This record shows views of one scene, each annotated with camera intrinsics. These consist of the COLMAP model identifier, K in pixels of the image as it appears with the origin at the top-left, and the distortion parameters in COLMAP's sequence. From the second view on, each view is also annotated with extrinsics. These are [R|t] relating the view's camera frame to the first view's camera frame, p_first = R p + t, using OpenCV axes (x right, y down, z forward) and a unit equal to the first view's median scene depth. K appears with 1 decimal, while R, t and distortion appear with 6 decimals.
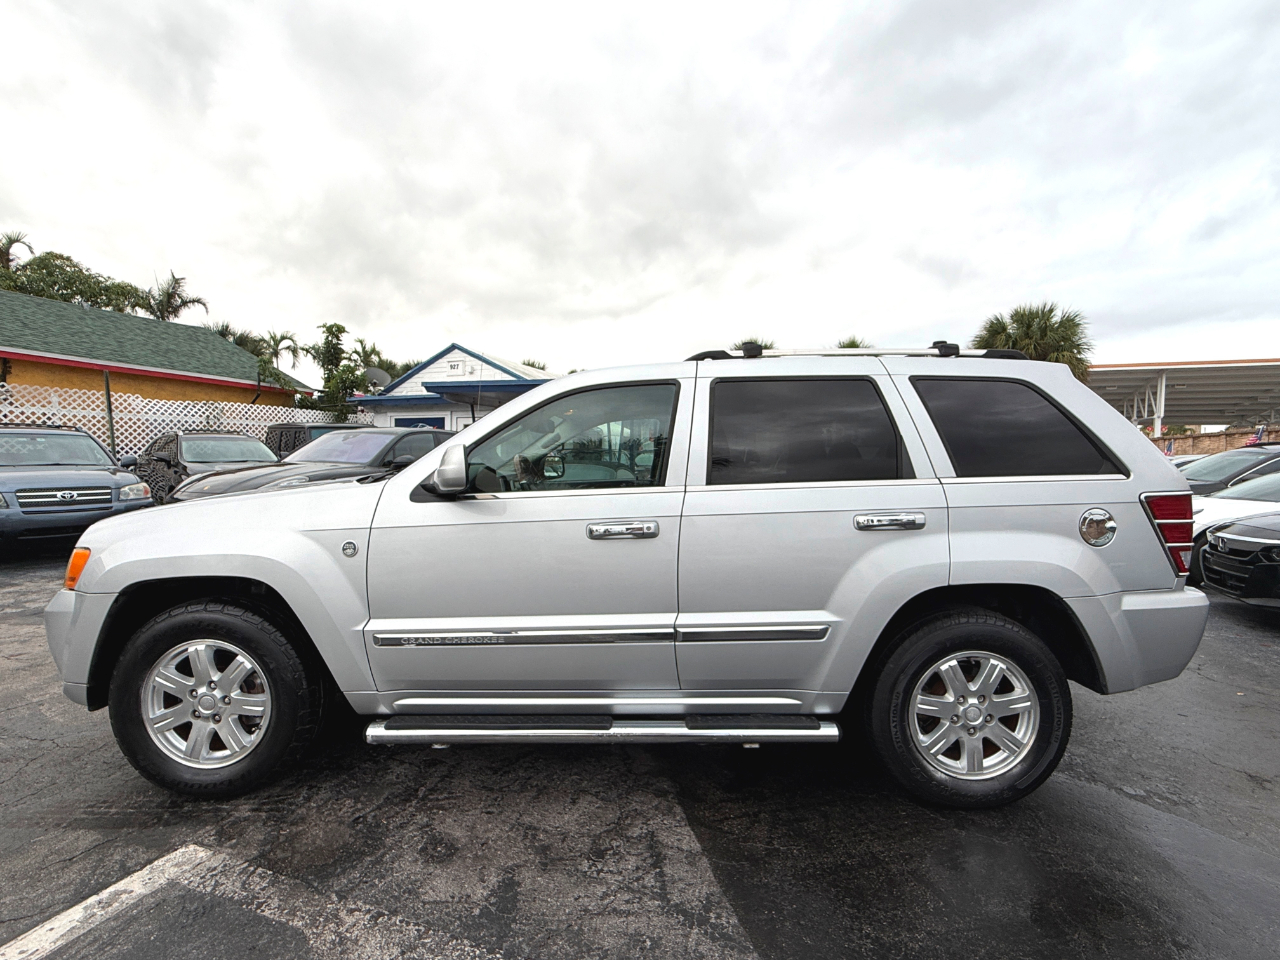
lens RADIAL K [[597.7, 0, 639.5], [0, 597.7, 485.4], [0, 0, 1]] dist [-0.002077, -0.001051]
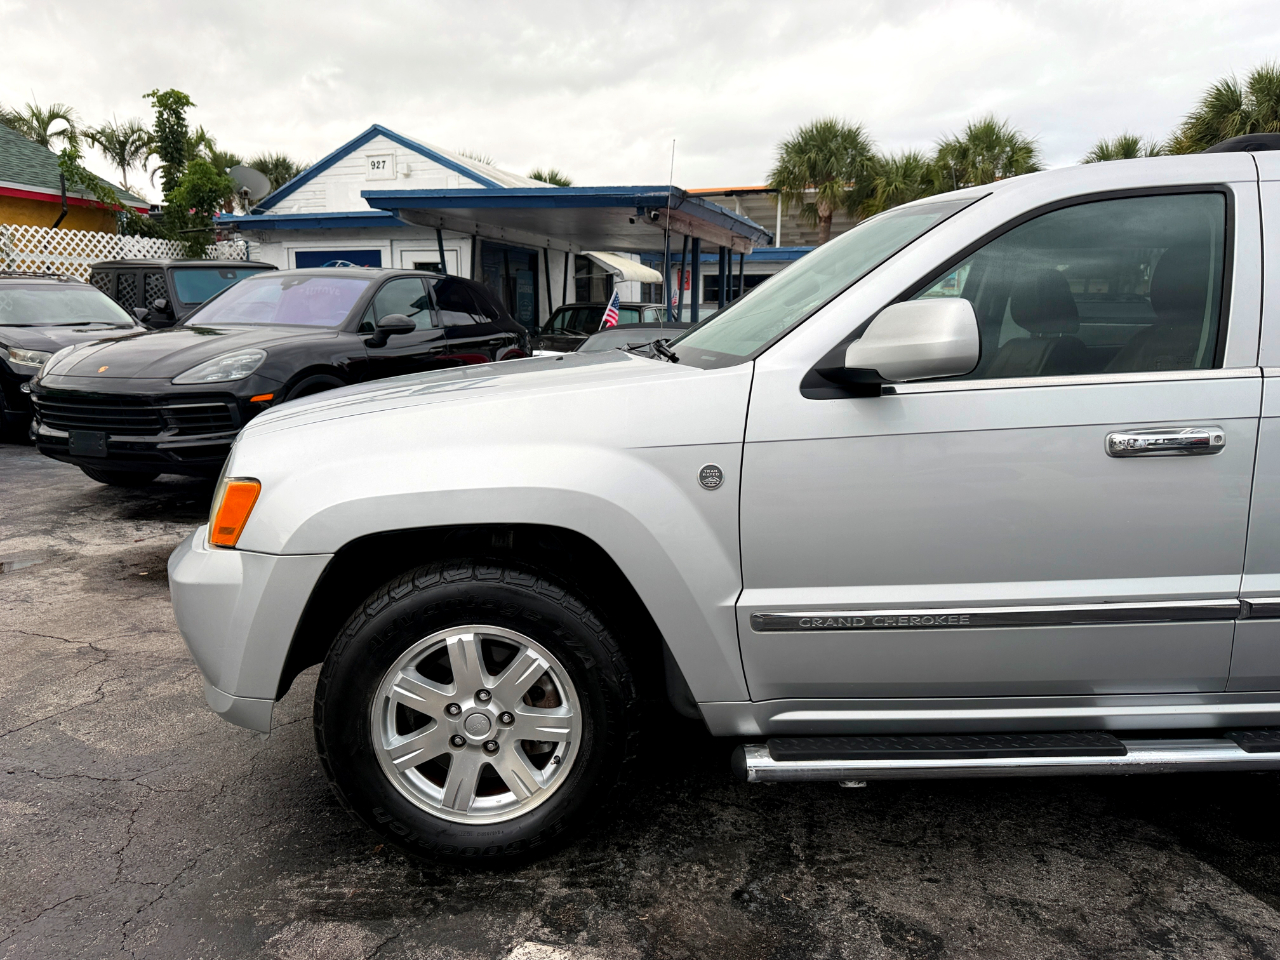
lens RADIAL K [[933.5, 0, 640.0], [0, 933.5, 480.0], [0, 0, 1]] dist [0.003411, -0.011534]
pose [[0.999588, -0.008123, 0.027531, -0.574313], [0.004513, 0.991667, 0.128745, -0.011019], [-0.028347, -0.128568, 0.991295, 0.064818]]
